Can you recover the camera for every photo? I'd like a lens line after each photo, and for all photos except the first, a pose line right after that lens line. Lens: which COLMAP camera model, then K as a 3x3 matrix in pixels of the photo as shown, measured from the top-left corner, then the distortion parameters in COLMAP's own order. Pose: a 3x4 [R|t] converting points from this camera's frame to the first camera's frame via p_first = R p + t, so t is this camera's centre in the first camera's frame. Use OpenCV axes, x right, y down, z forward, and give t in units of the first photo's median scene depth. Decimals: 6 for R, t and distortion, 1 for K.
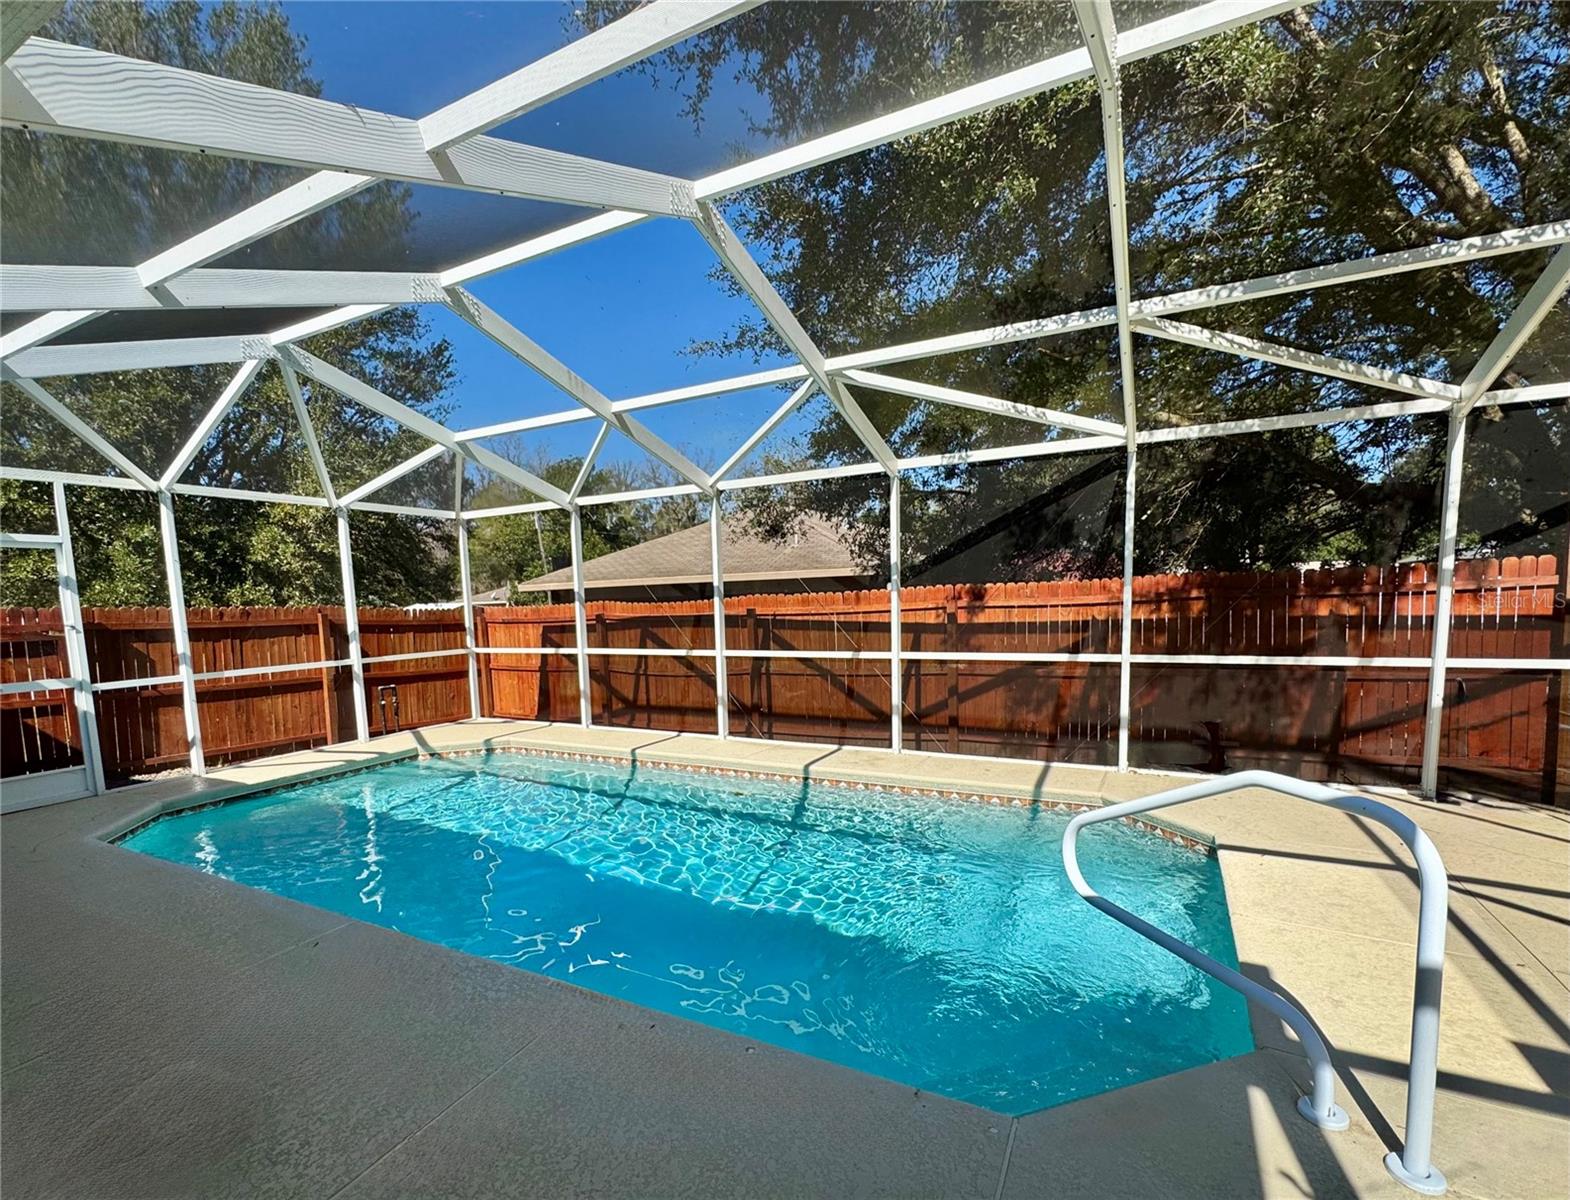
lens RADIAL K [[700.4, 0, 838.6], [0, 700.4, 669.2], [0, 0, 1]] dist [0.003553, 0.000084]
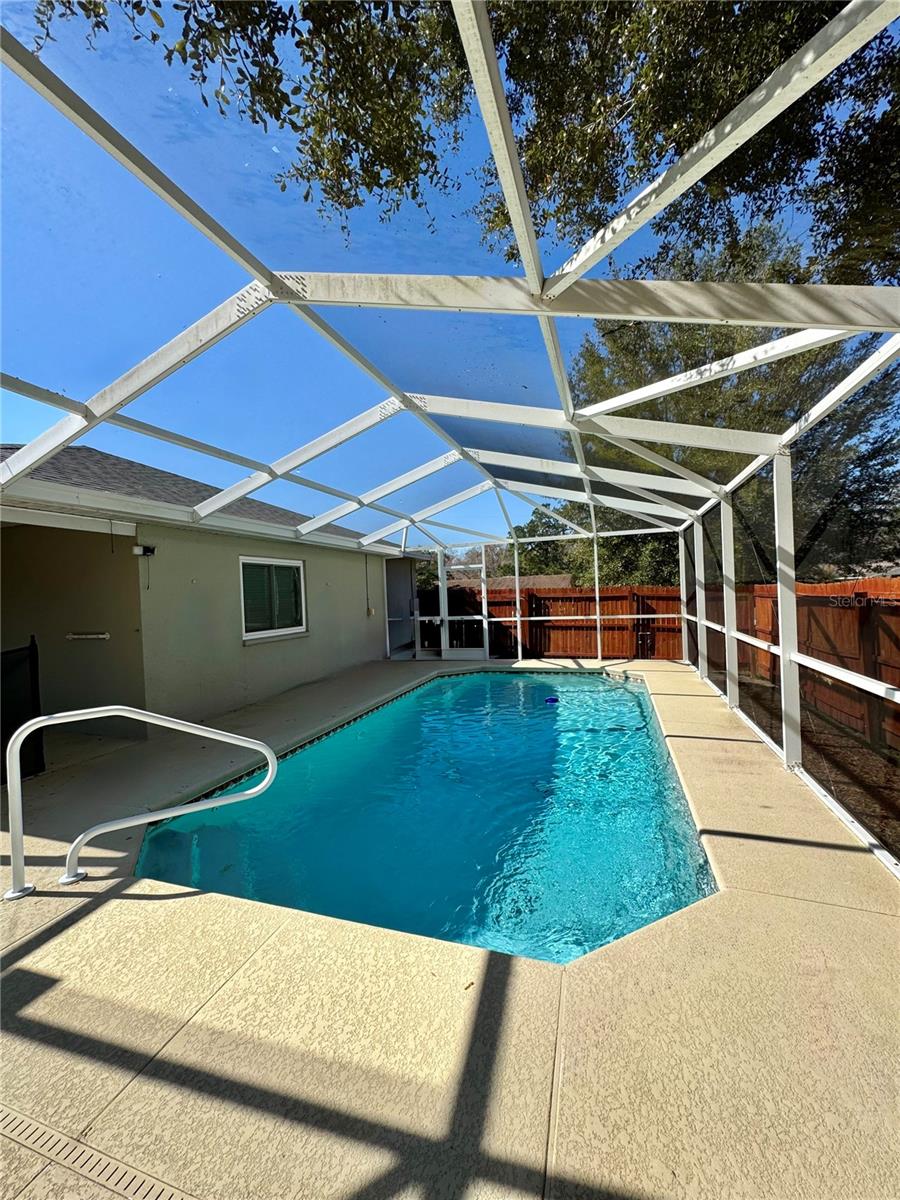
lens RADIAL K [[479.6, 0, 447.9], [0, 479.6, 601.9], [0, 0, 1]] dist [0.000655, 0.000068]
pose [[0.143152, 0.036430, -0.989030, 0.542758], [-0.071494, 0.997092, 0.026379, -0.059055], [0.987115, 0.066934, 0.145340, 0.438724]]
